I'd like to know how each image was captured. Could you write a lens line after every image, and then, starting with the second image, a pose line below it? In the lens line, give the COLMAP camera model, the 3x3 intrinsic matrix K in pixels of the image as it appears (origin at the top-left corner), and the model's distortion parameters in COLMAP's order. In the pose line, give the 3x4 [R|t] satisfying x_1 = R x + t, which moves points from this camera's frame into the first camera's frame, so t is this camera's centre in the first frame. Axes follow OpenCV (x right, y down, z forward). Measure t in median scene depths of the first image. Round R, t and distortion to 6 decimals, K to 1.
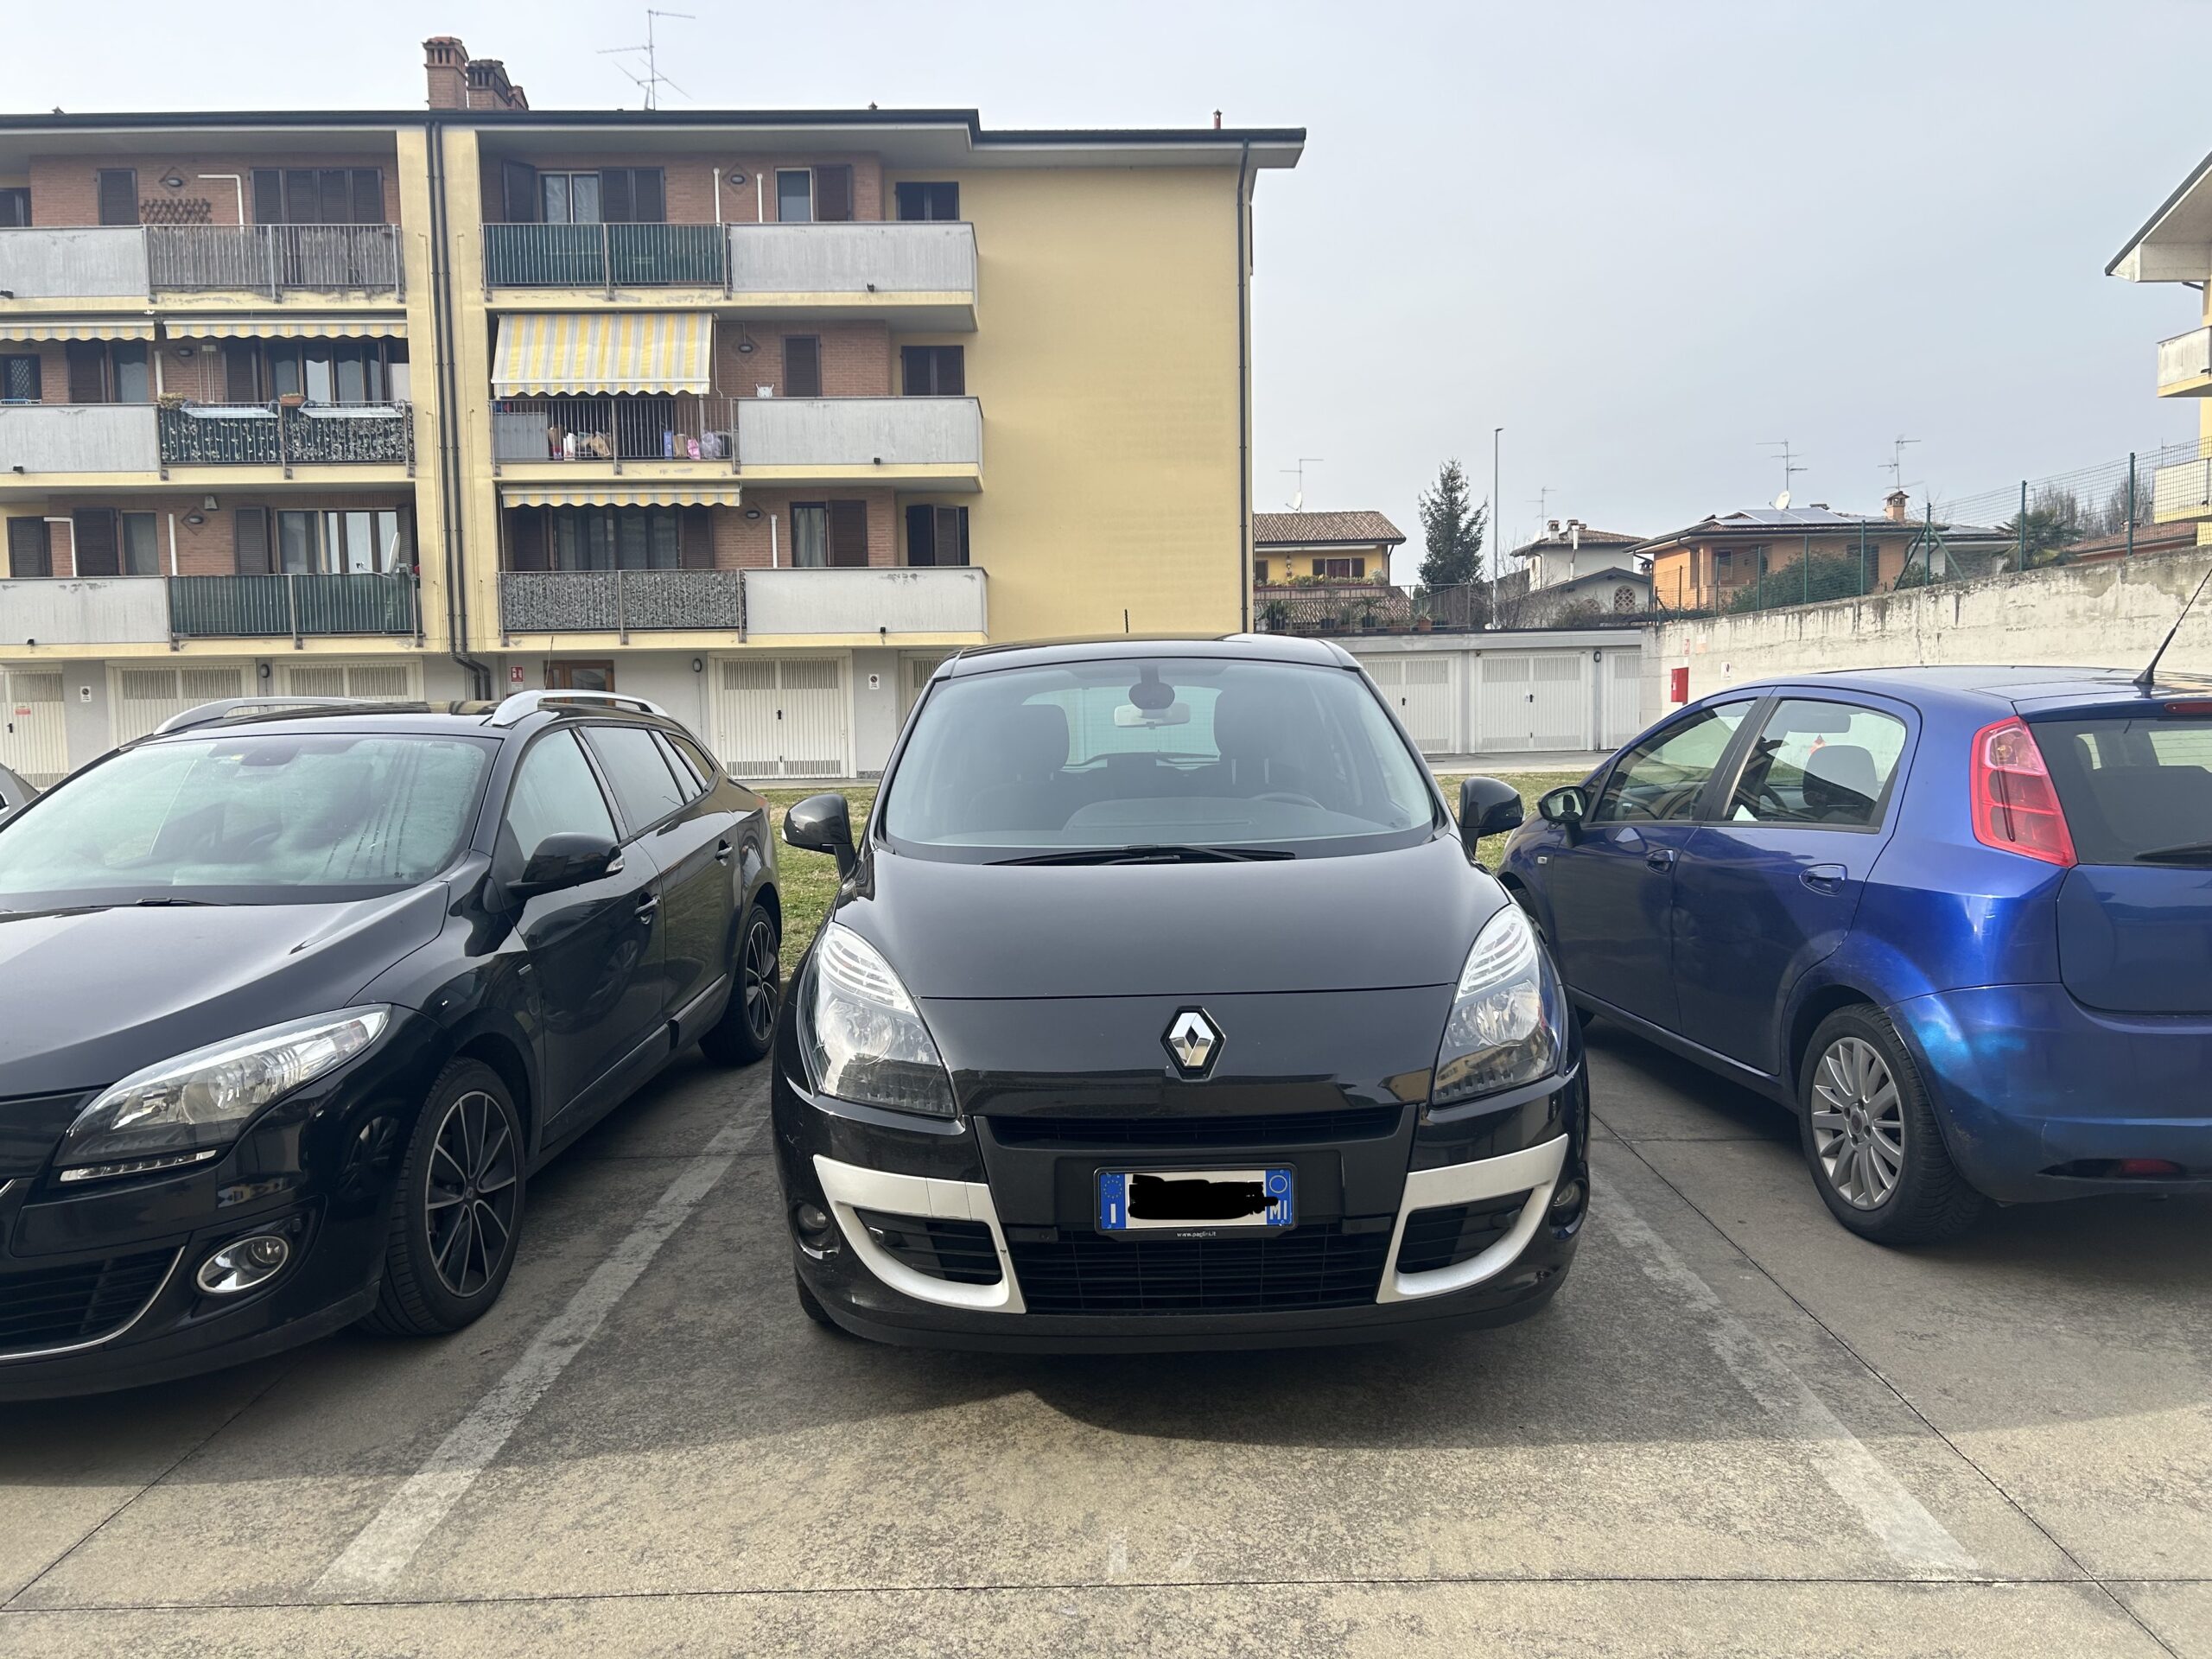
lens RADIAL K [[1666.3, 0, 1112.0], [0, 1666.3, 831.4], [0, 0, 1]] dist [0.020518, -0.017911]
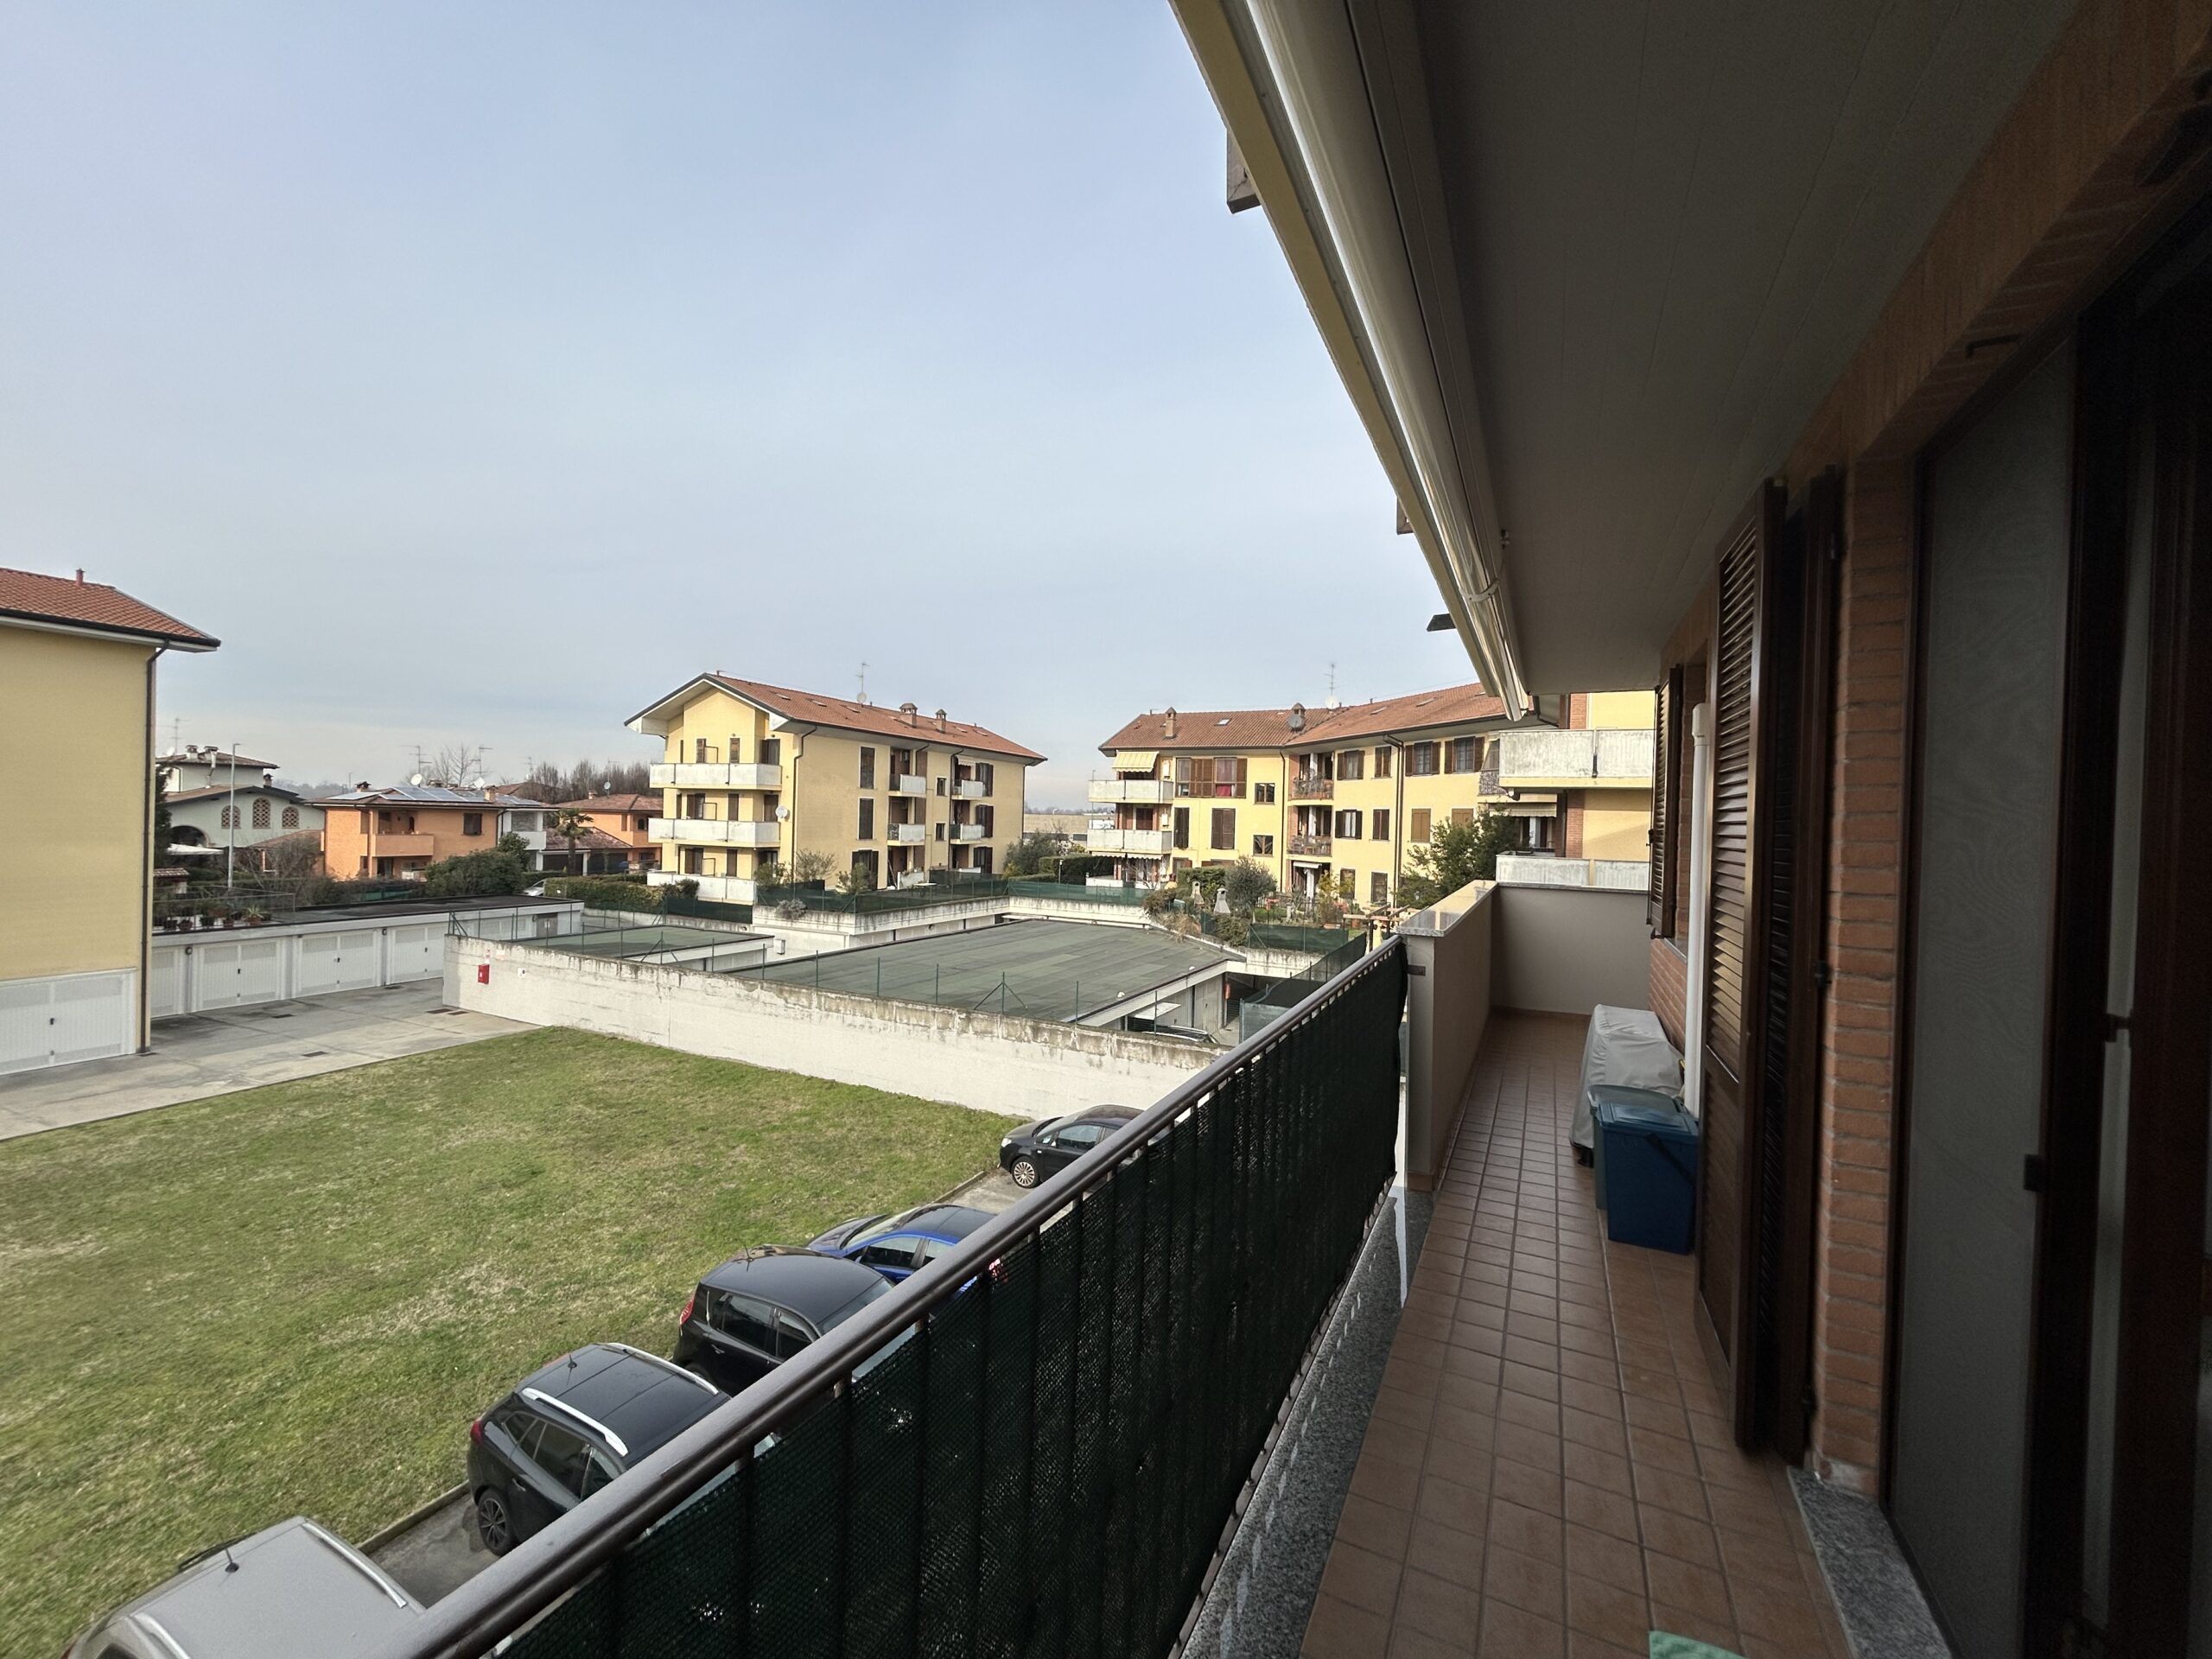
lens RADIAL K [[889.6, 0, 1106.7], [0, 889.6, 808.0], [0, 0, 1]] dist [-0.003799, 0.000946]
pose [[0.426065, 0.039336, 0.903837, -0.287564], [0.036313, 0.997506, -0.060531, -0.187559], [-0.903963, 0.058611, 0.423574, -0.104341]]
